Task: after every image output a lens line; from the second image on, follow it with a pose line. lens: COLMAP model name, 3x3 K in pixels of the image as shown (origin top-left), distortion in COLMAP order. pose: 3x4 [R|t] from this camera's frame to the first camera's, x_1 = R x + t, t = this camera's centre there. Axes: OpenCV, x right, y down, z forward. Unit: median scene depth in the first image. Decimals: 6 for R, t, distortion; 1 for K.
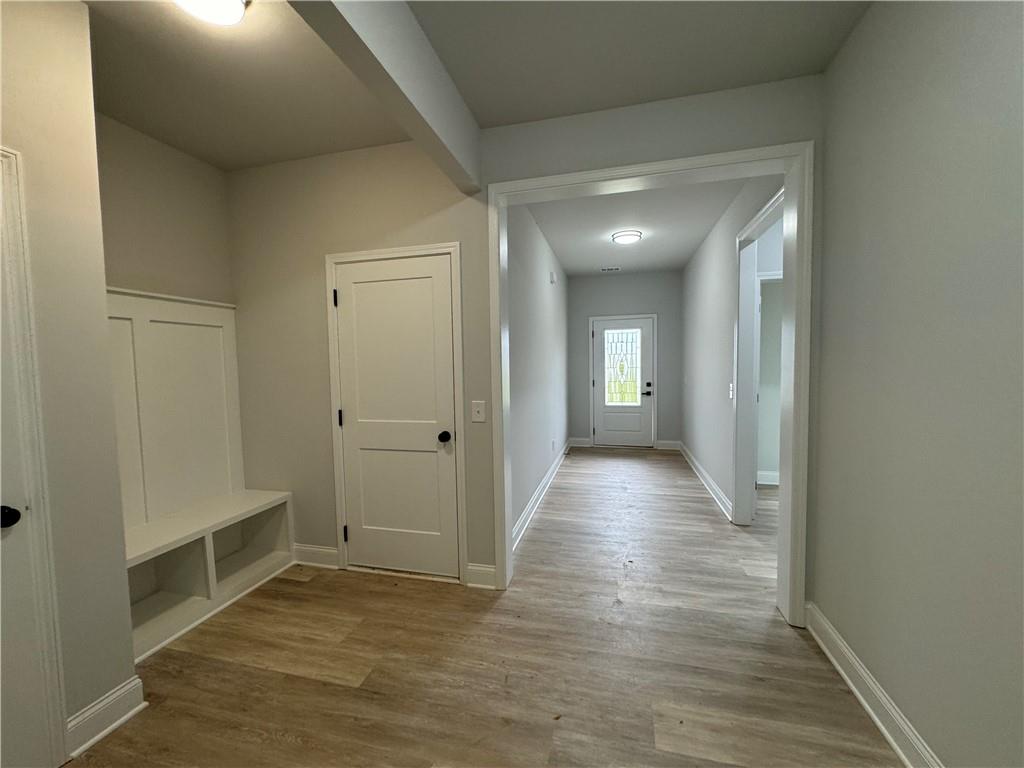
lens RADIAL K [[409.4, 0, 510.8], [0, 409.4, 385.2], [0, 0, 1]] dist [-0.003240, 0.000327]
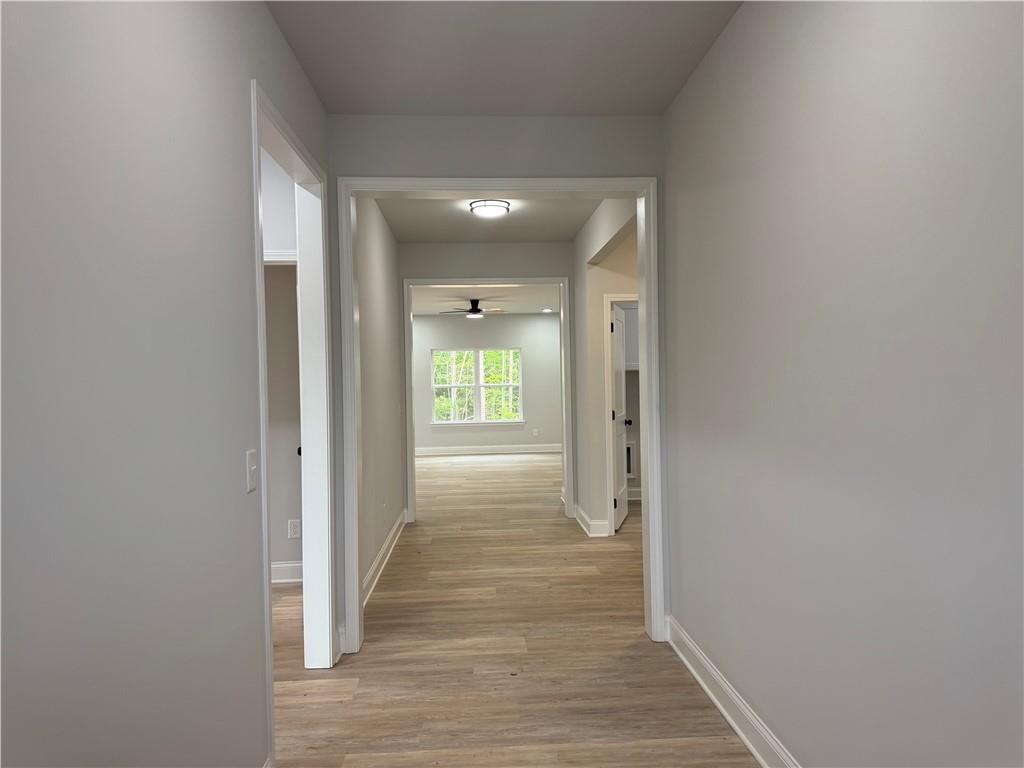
lens RADIAL K [[727.7, 0, 512.0], [0, 727.7, 384.0], [0, 0, 1]] dist [0.119318, -0.178849]
pose [[-0.952816, 0.034513, -0.301579, 0.810231], [0.018231, 0.998228, 0.056638, -0.149071], [0.302999, 0.048467, -0.951758, 2.675306]]
